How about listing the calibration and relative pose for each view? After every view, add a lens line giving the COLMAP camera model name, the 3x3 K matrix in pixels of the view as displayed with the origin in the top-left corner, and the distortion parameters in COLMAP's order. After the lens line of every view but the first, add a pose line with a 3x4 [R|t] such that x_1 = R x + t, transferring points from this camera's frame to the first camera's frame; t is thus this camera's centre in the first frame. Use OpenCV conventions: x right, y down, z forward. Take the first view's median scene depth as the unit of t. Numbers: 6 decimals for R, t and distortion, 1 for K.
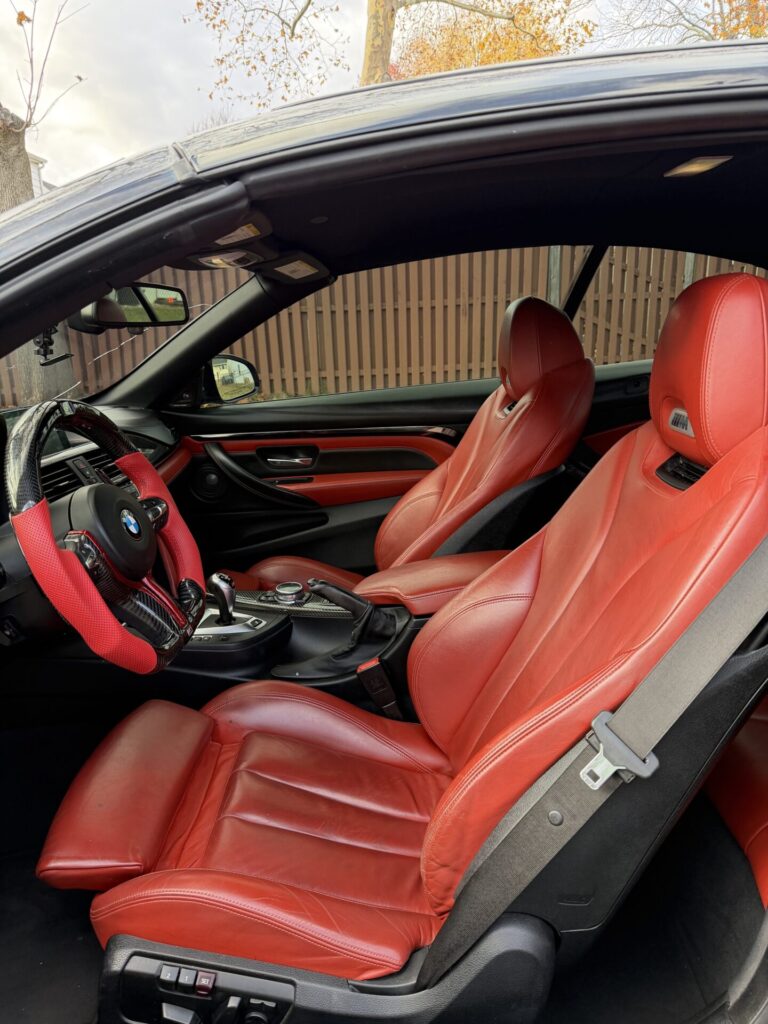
lens RADIAL K [[708.3, 0, 384.0], [0, 708.3, 512.0], [0, 0, 1]] dist [0.057251, -0.000691]
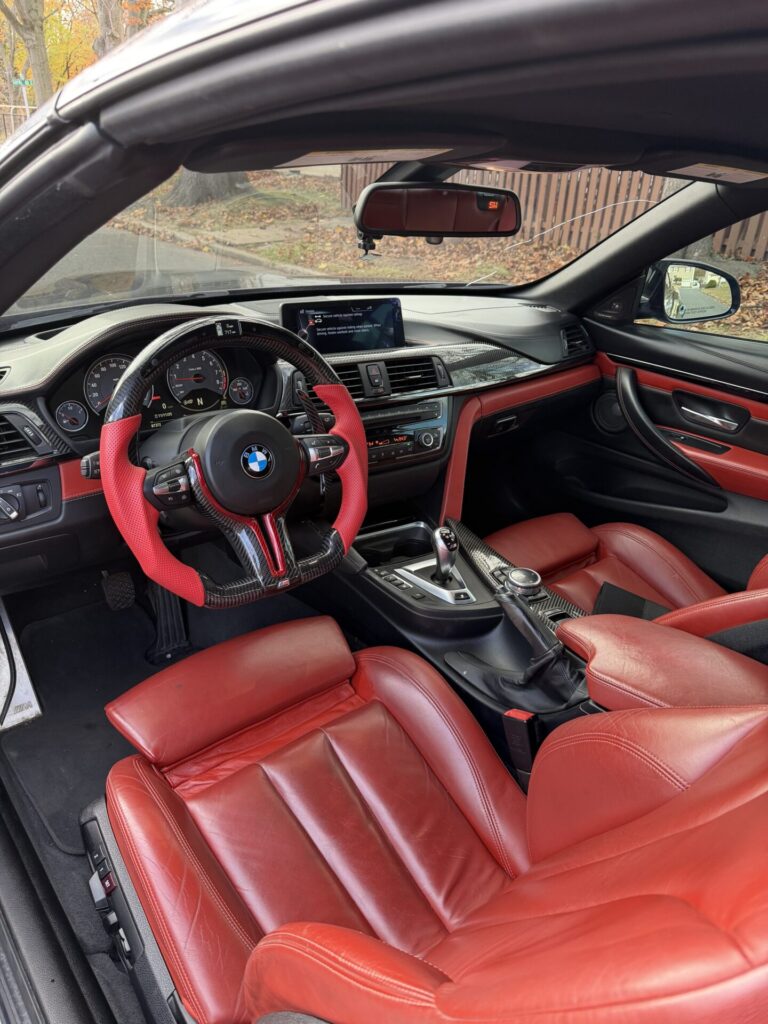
lens RADIAL K [[708.3, 0, 384.0], [0, 708.3, 512.0], [0, 0, 1]] dist [0.057251, -0.000691]
pose [[0.631586, 0.410232, -0.657882, 0.288834], [-0.270628, 0.911823, 0.308769, -0.181896], [0.726539, -0.016973, 0.686915, 0.312856]]
